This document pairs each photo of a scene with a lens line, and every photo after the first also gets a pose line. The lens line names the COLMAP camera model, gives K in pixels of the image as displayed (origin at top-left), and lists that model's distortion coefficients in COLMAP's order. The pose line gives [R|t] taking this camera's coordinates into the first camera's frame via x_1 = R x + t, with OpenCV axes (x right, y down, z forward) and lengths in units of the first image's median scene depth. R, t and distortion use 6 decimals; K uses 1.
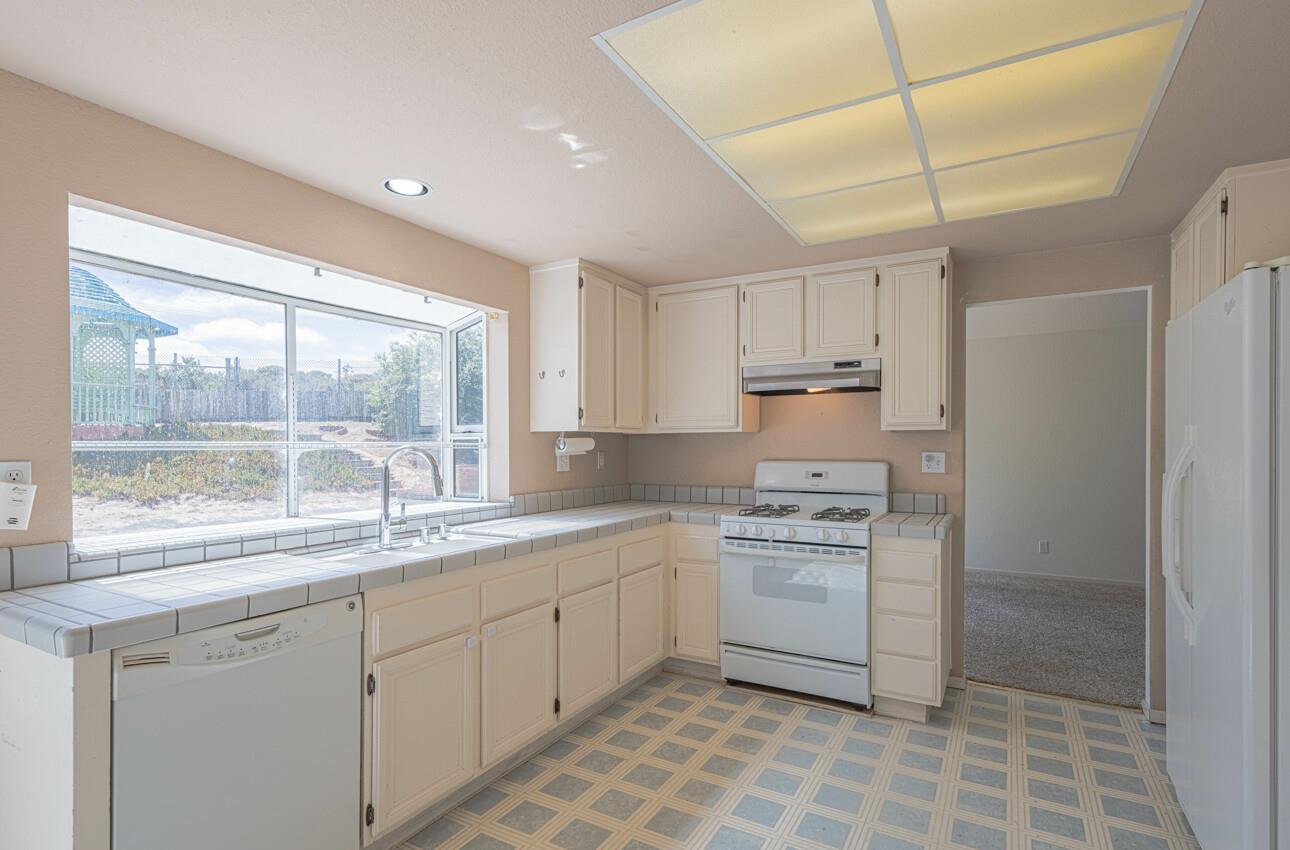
lens RADIAL K [[632.1, 0, 639.7], [0, 632.1, 455.4], [0, 0, 1]] dist [0.007169, 0.001430]
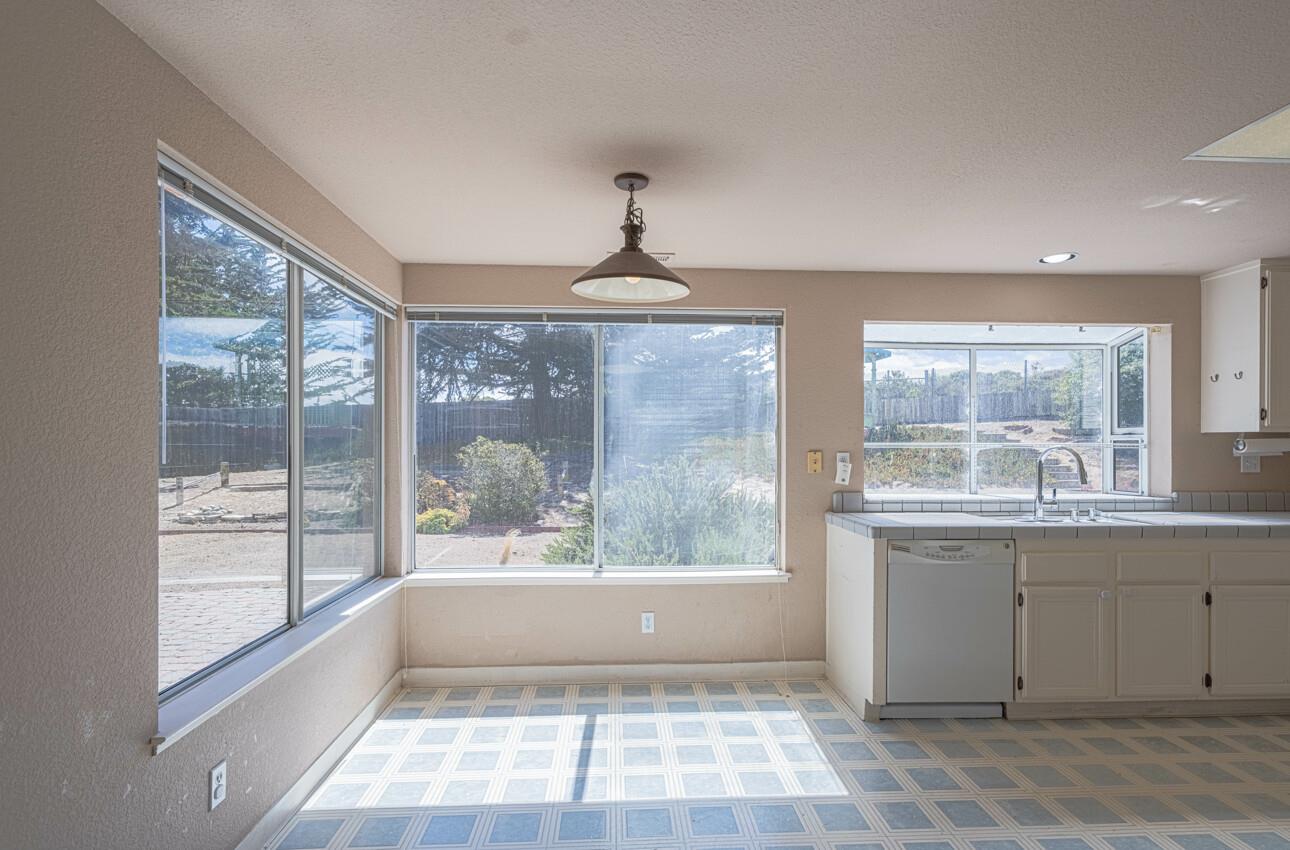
lens RADIAL K [[602.2, 0, 644.2], [0, 602.2, 436.7], [0, 0, 1]] dist [0.003665, -0.001057]
pose [[0.530954, -0.007561, -0.847367, 0.301721], [-0.014784, 0.999725, -0.018185, 0.001094], [0.847272, 0.022183, 0.530697, -0.508601]]
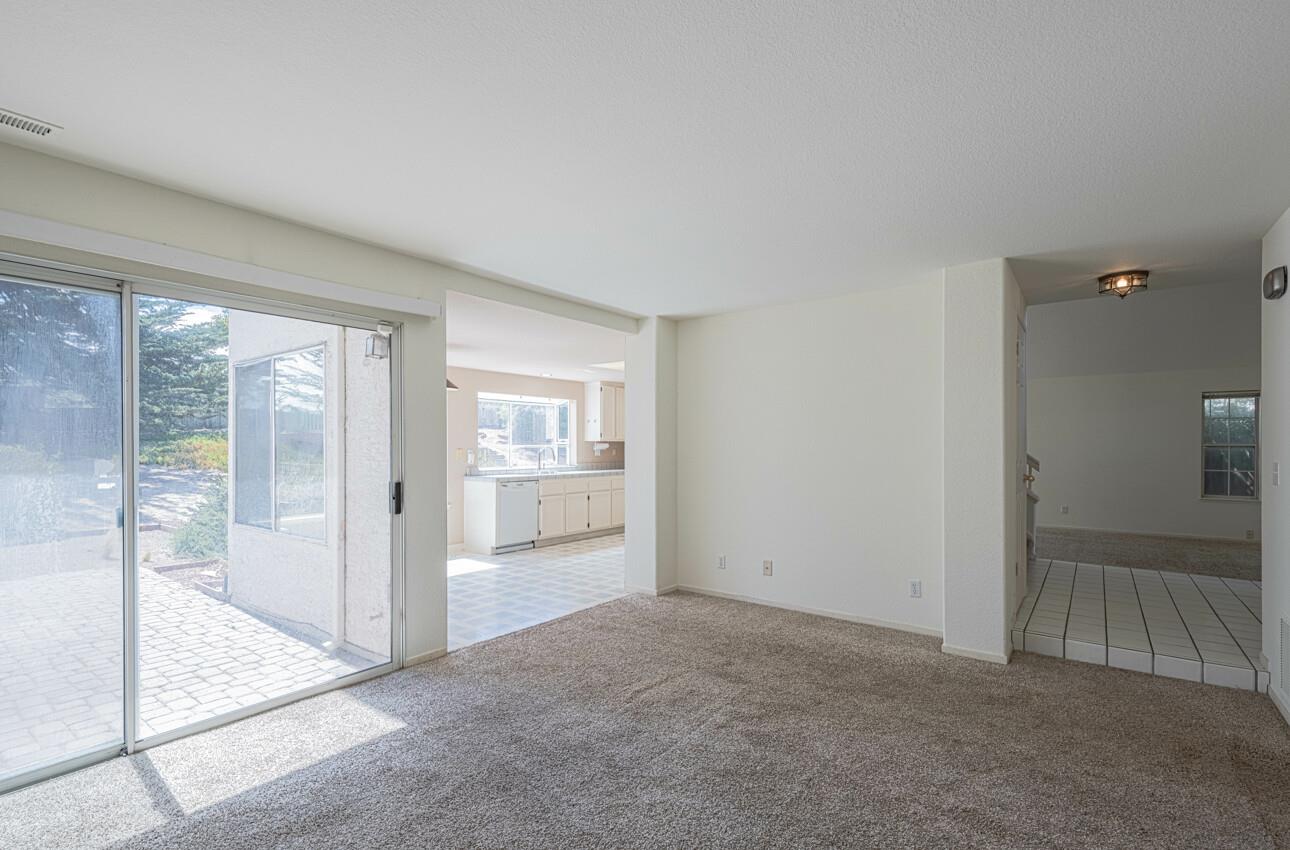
lens RADIAL K [[602.2, 0, 637.0], [0, 602.2, 445.2], [0, 0, 1]] dist [0.003665, -0.001057]
pose [[0.988906, -0.001059, -0.148541, 0.726779], [-0.001166, 0.999888, -0.014895, 0.031285], [0.148541, 0.014903, 0.988794, -2.570020]]
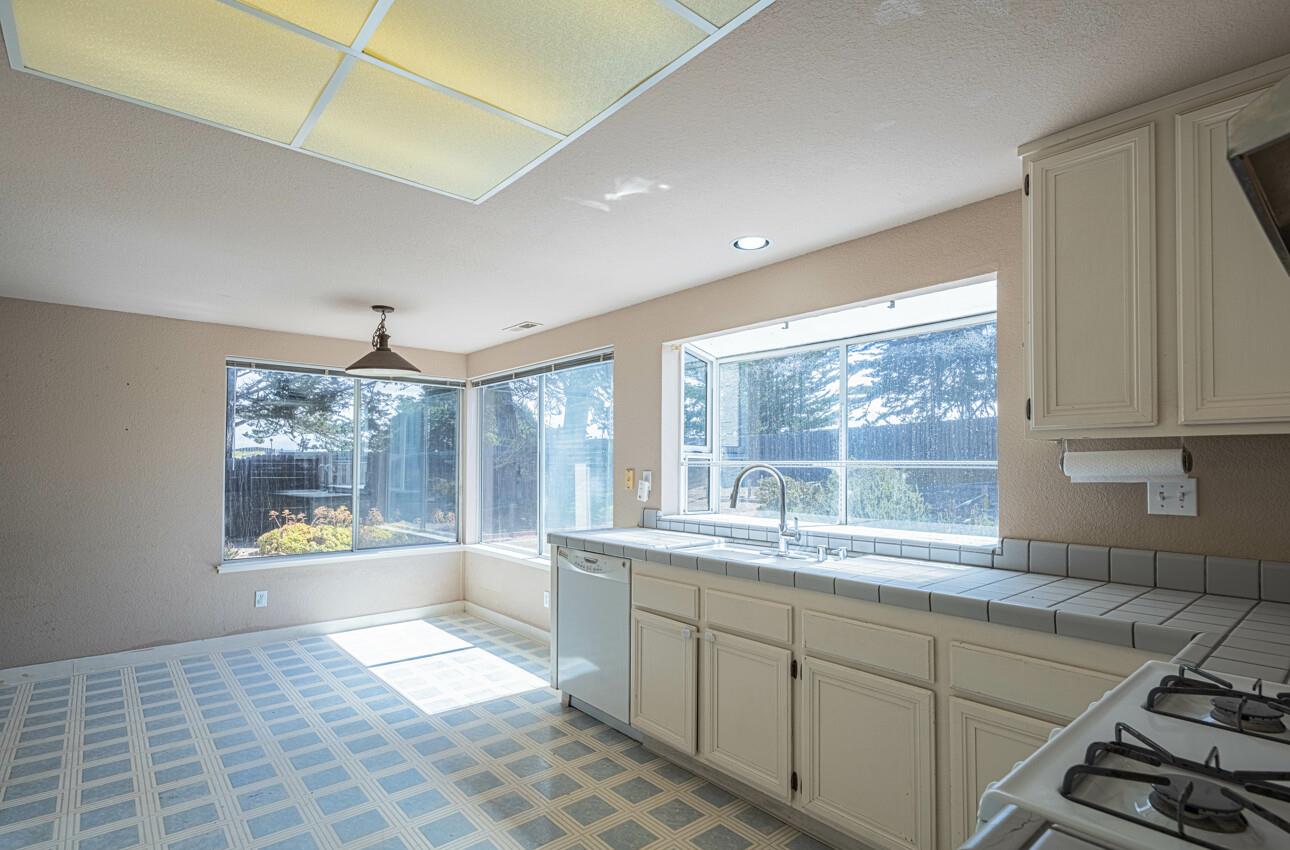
lens RADIAL K [[632.1, 0, 699.8], [0, 632.1, 446.6], [0, 0, 1]] dist [0.007169, 0.001430]
pose [[-0.305736, -0.022426, -0.951852, 0.865637], [-0.011557, 0.999736, -0.019842, -0.028031], [0.952046, 0.004934, -0.305915, 1.419958]]
